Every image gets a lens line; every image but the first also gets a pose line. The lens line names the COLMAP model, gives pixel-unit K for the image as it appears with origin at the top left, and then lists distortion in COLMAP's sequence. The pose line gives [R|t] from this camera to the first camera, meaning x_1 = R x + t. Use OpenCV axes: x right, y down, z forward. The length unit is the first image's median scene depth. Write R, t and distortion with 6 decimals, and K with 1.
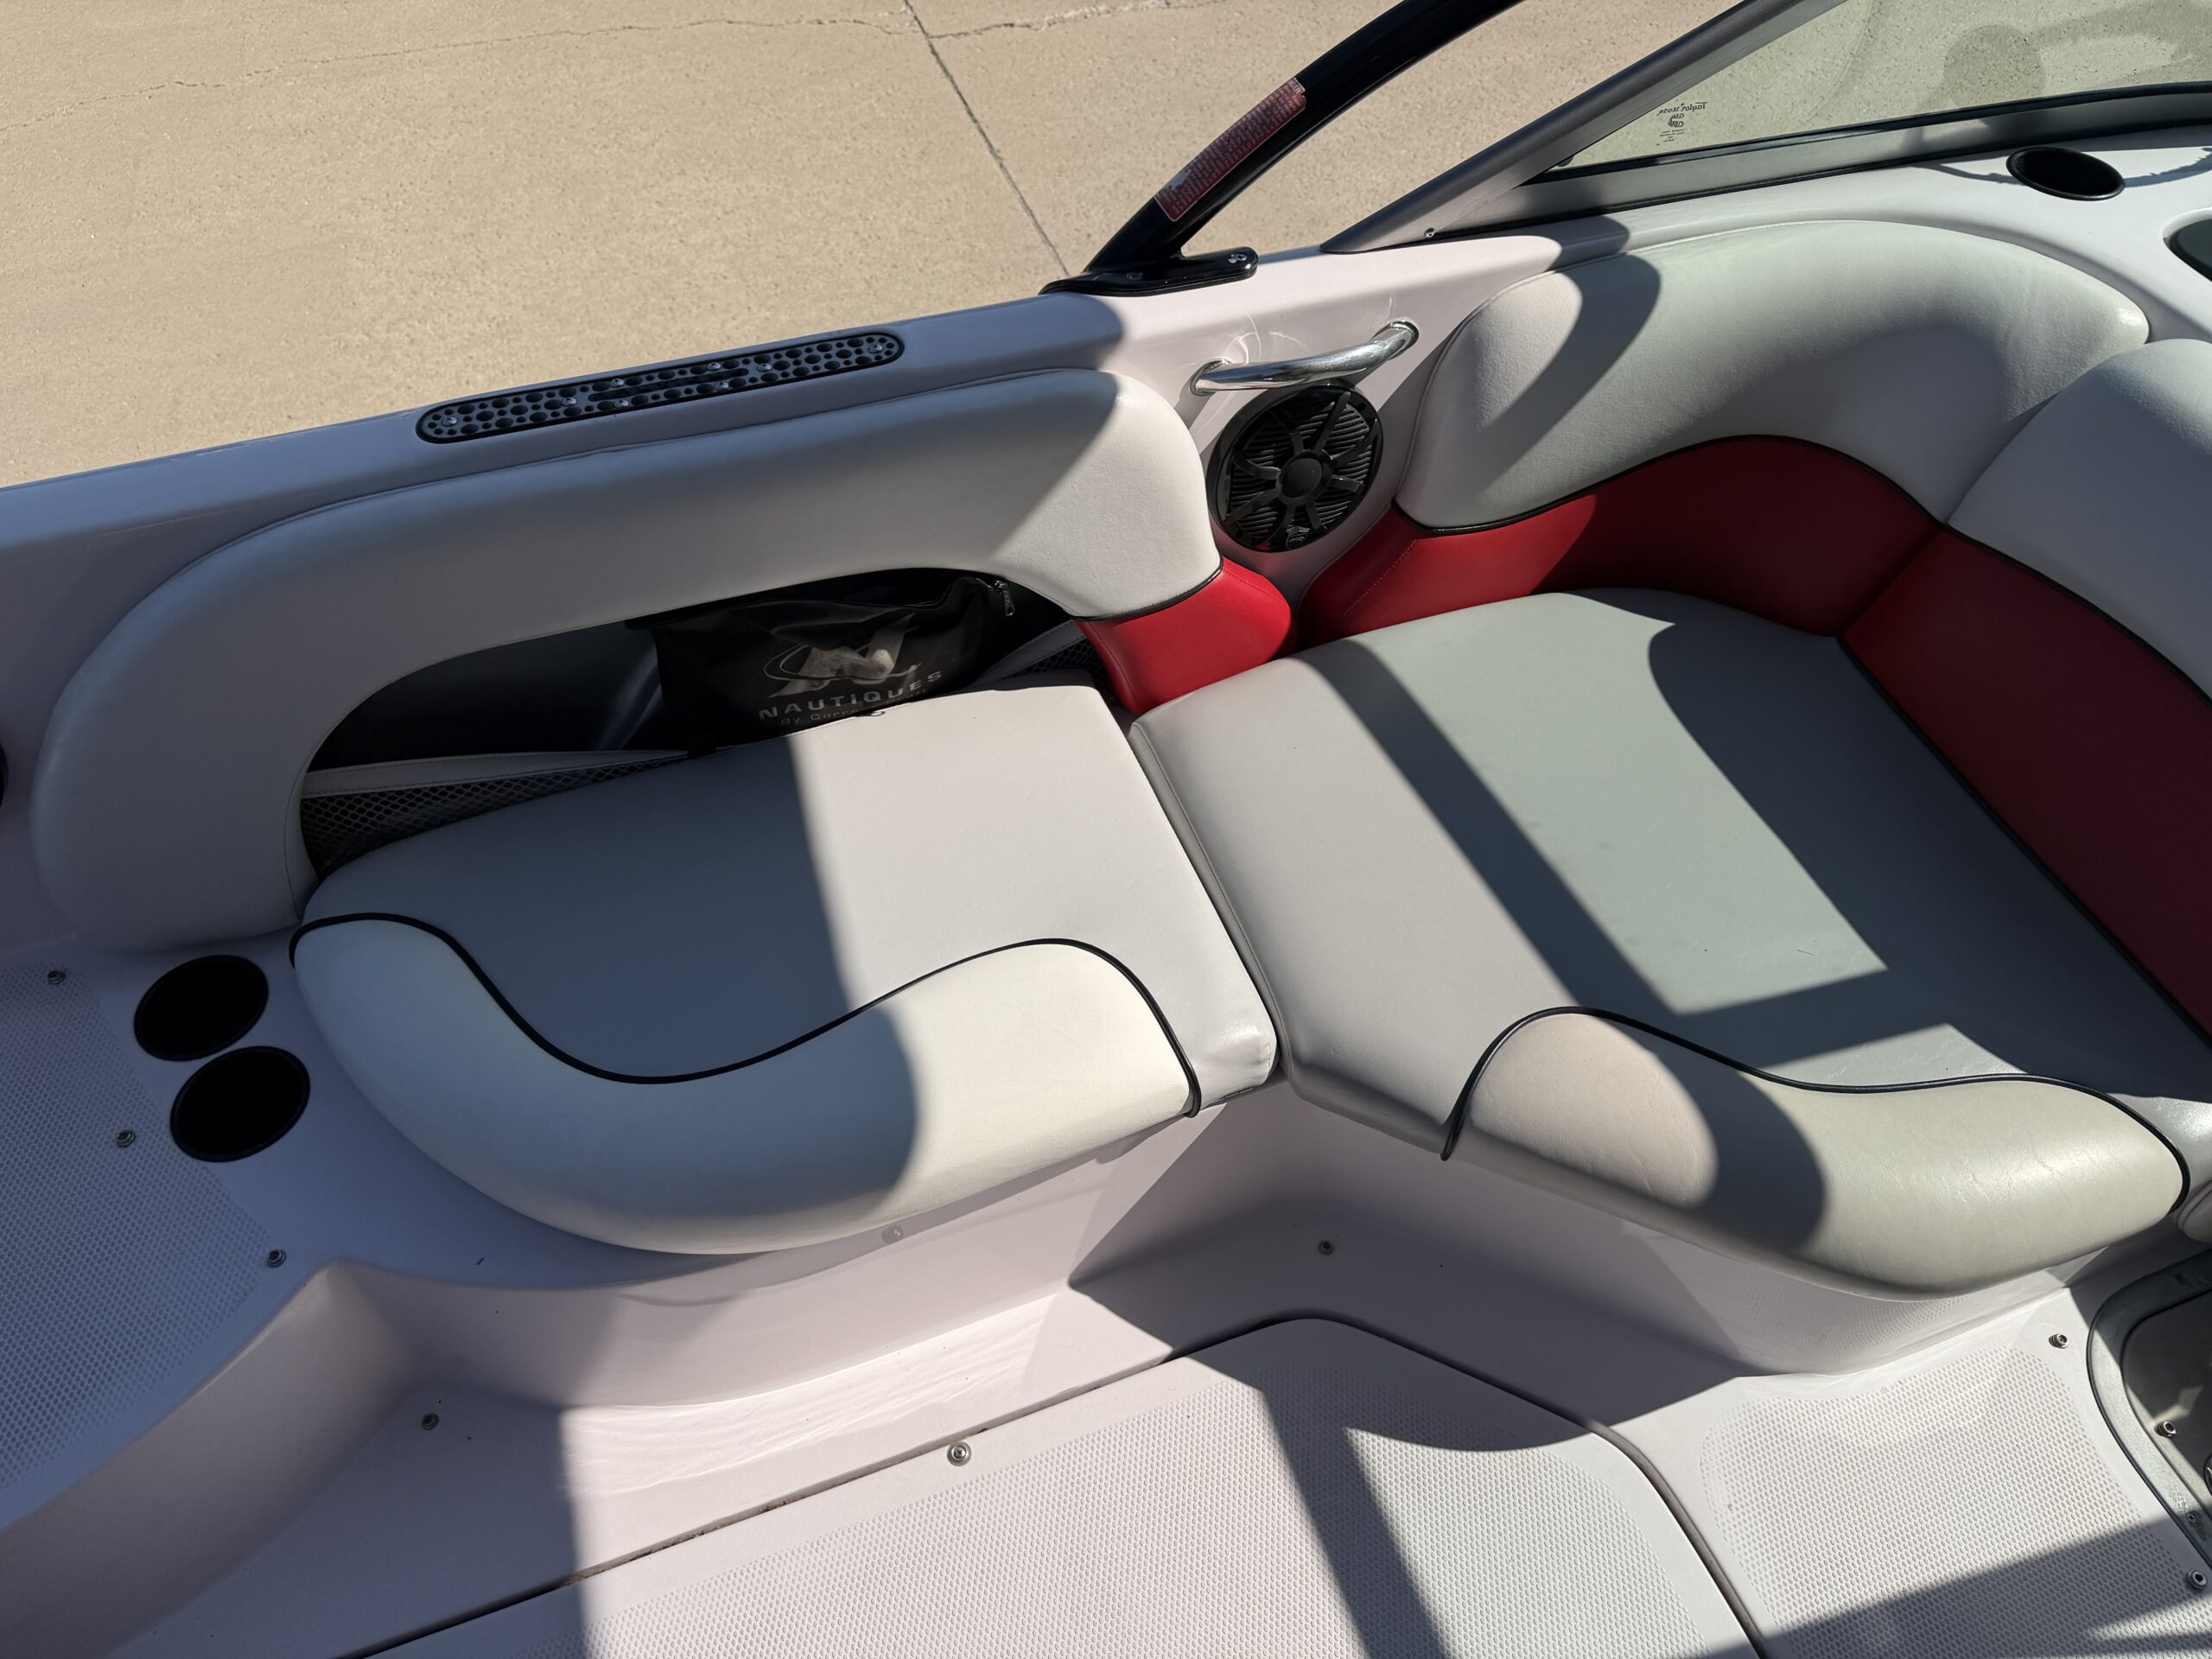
lens RADIAL K [[1541.1, 0, 1099.1], [0, 1541.1, 834.5], [0, 0, 1]] dist [0.059883, -0.072518]
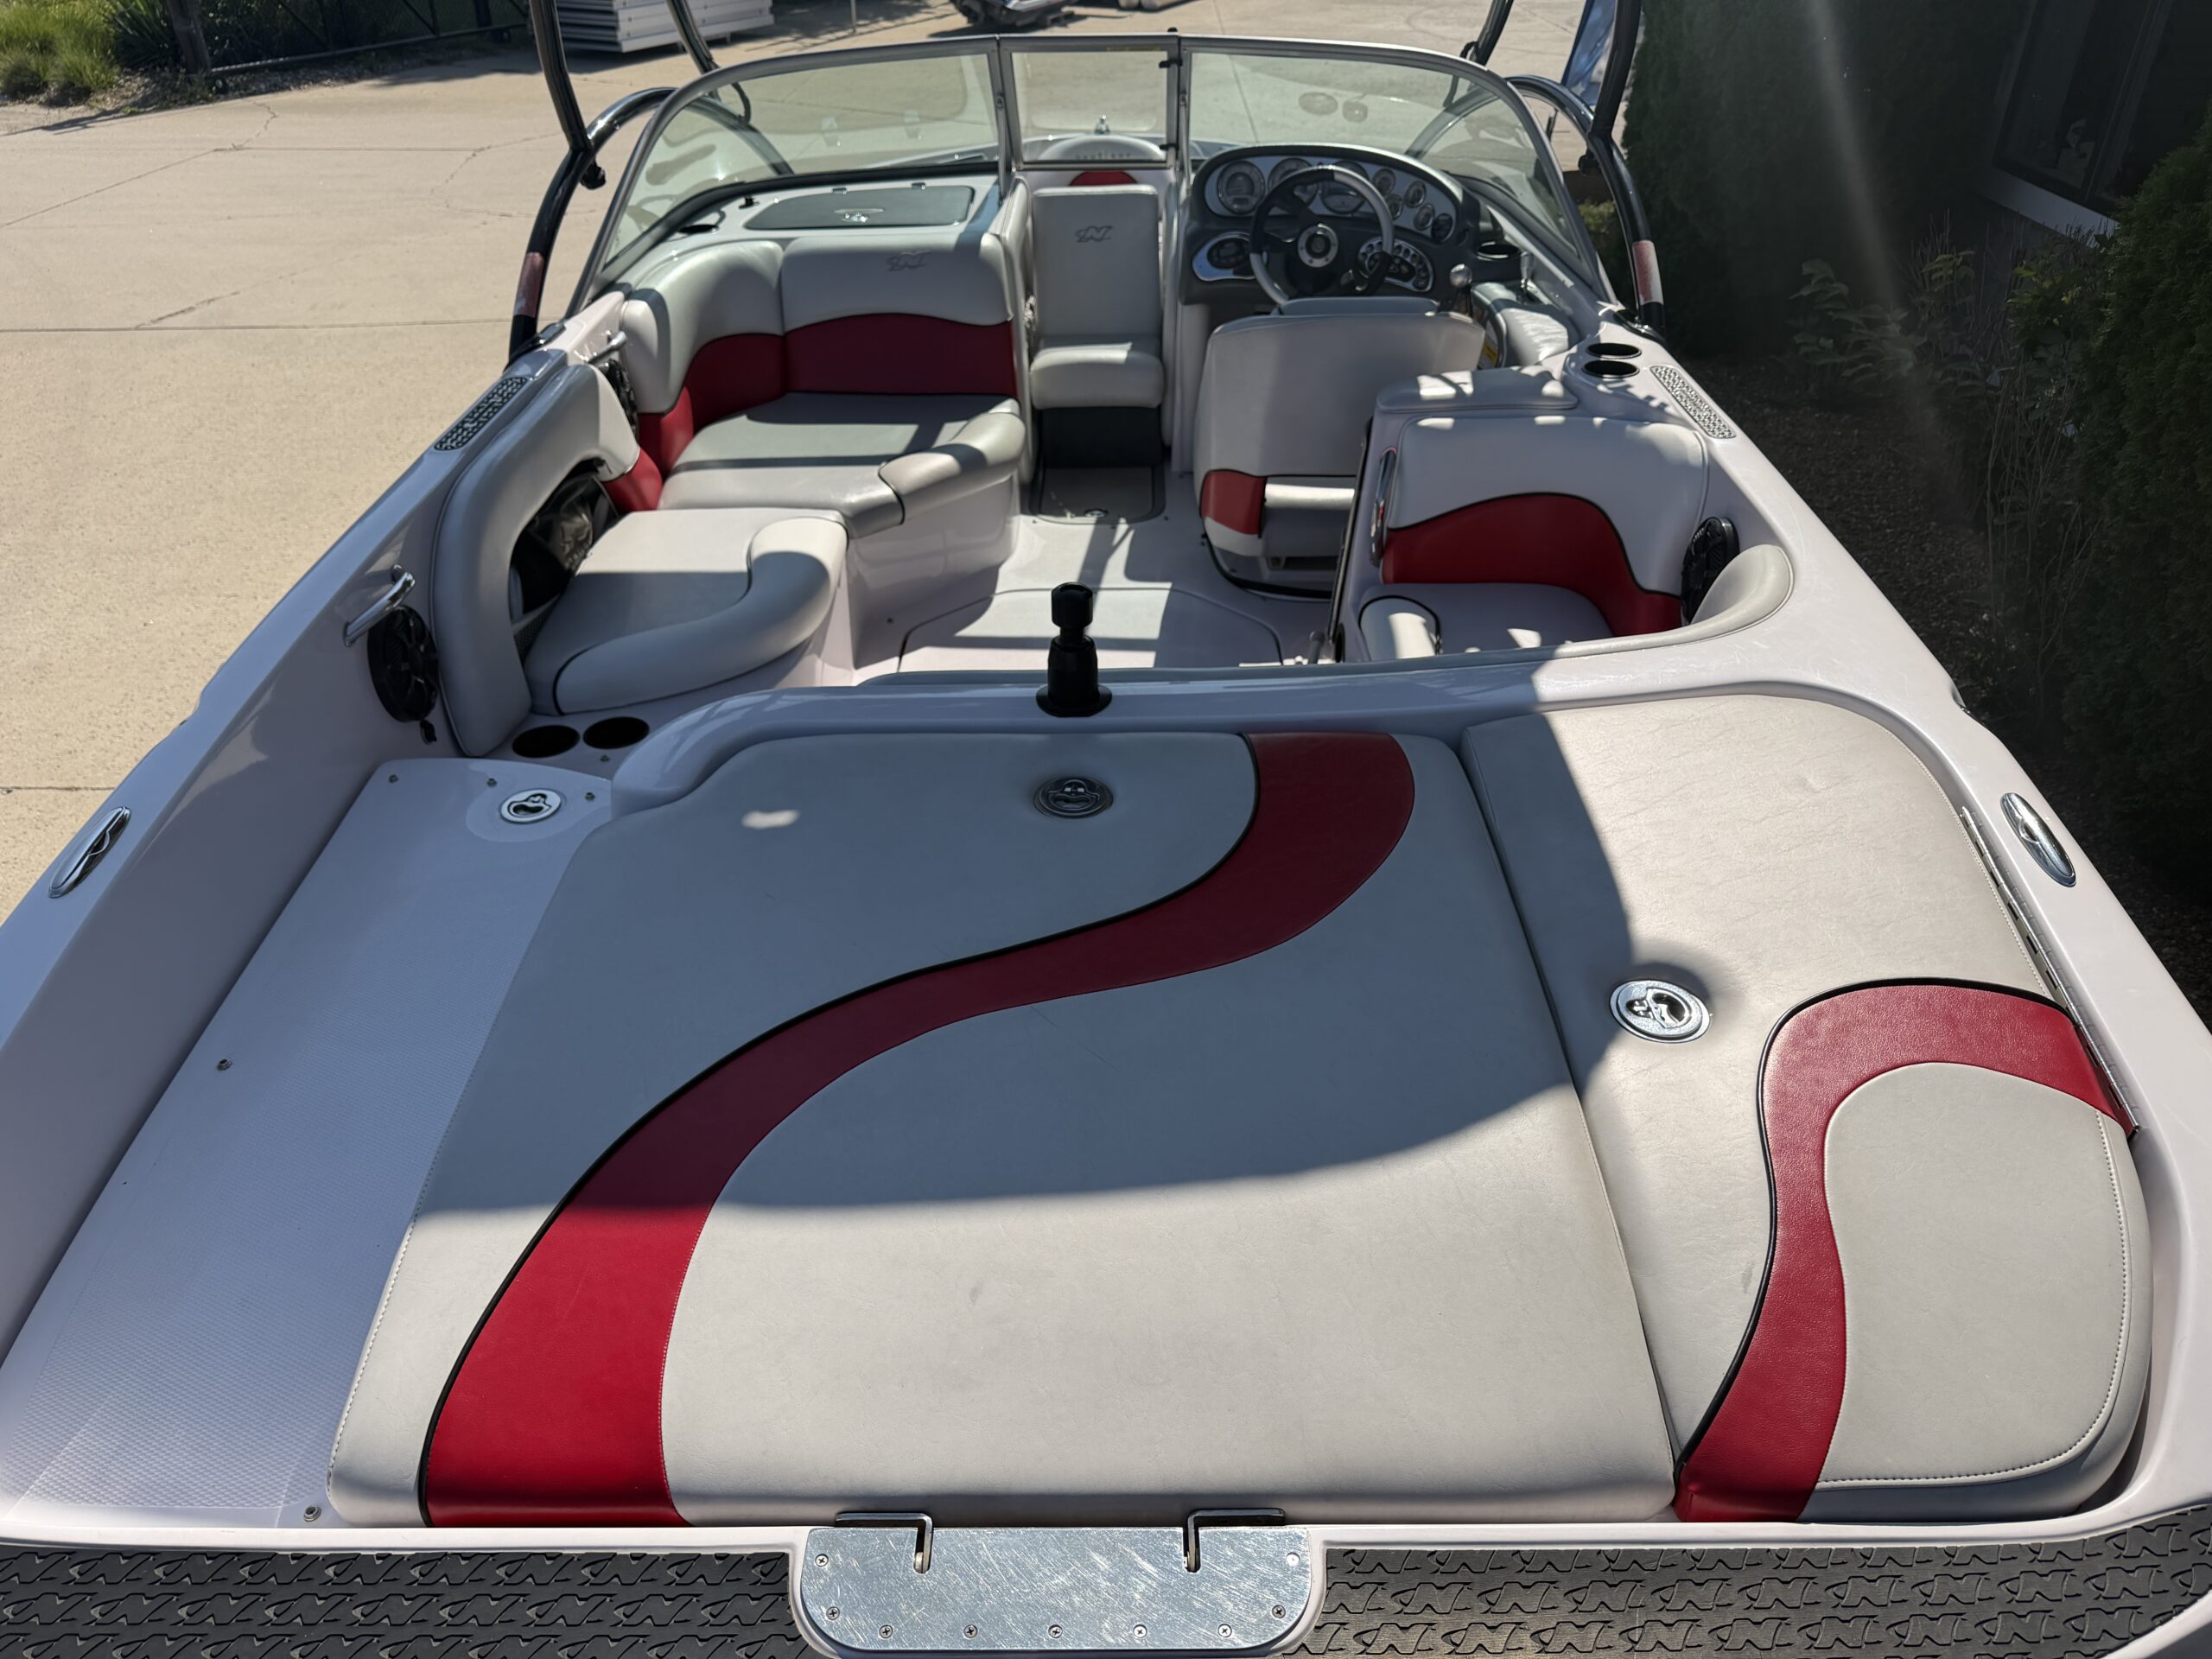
lens RADIAL K [[1545.9, 0, 1116.1], [0, 1545.9, 820.0], [0, 0, 1]] dist [0.065221, -0.102812]
pose [[0.350393, -0.540898, 0.764627, -1.822642], [0.725503, 0.673058, 0.143657, 0.404522], [-0.592343, 0.504403, 0.628258, -0.594716]]
